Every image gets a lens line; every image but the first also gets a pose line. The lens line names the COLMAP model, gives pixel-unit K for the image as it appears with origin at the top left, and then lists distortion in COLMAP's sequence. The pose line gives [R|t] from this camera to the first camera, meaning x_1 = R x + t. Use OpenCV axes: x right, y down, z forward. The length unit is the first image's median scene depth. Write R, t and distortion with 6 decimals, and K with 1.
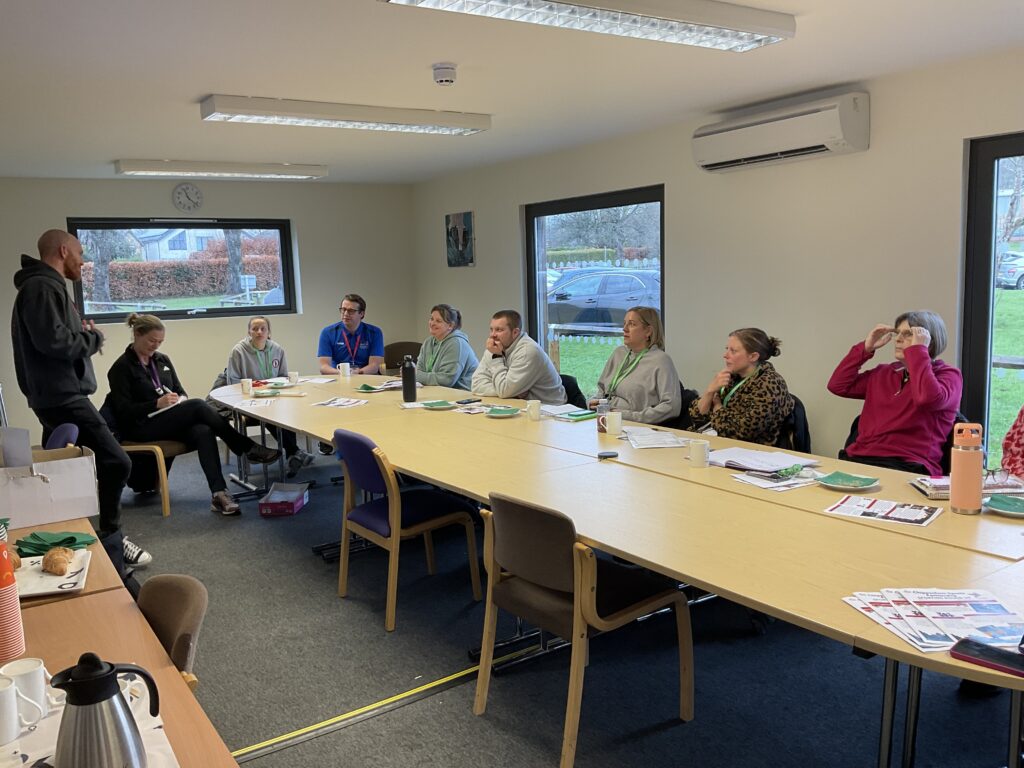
lens RADIAL K [[853.3, 0, 517.4], [0, 853.3, 383.7], [0, 0, 1]] dist [0.067971, -0.116744]
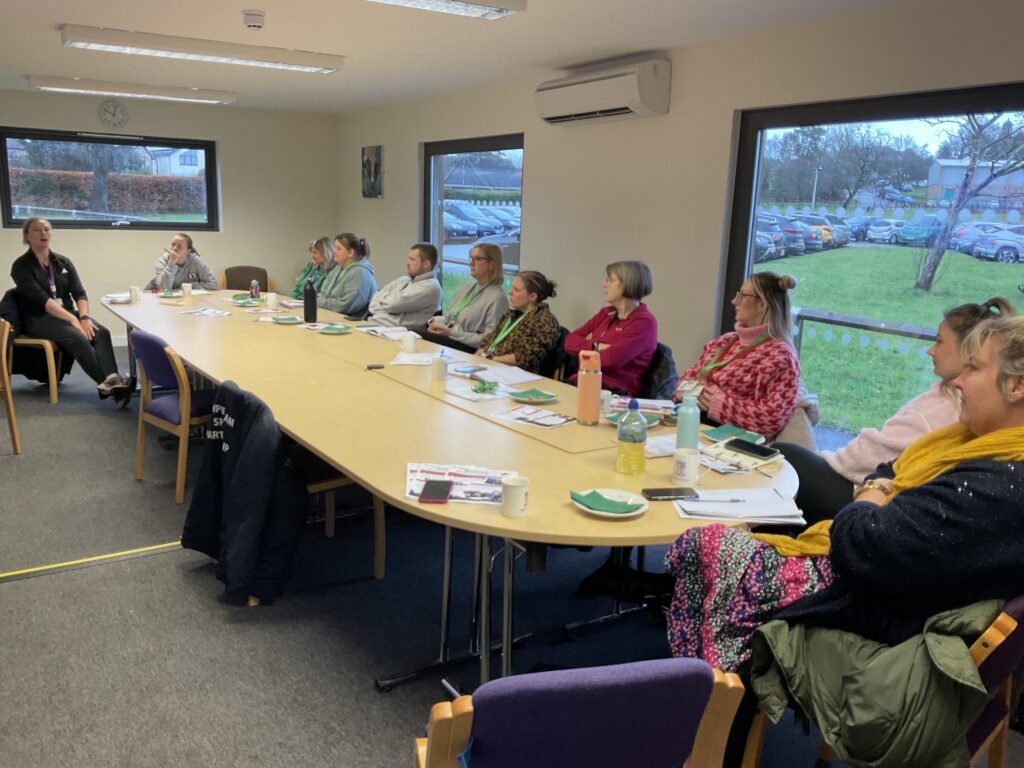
lens RADIAL K [[853.3, 0, 513.5], [0, 853.3, 379.9], [0, 0, 1]] dist [0.067971, -0.116744]
pose [[0.997474, 0.070447, -0.009137, 0.252123], [-0.069706, 0.995435, 0.065190, 0.010749], [0.013688, -0.064388, 0.997831, -0.130285]]
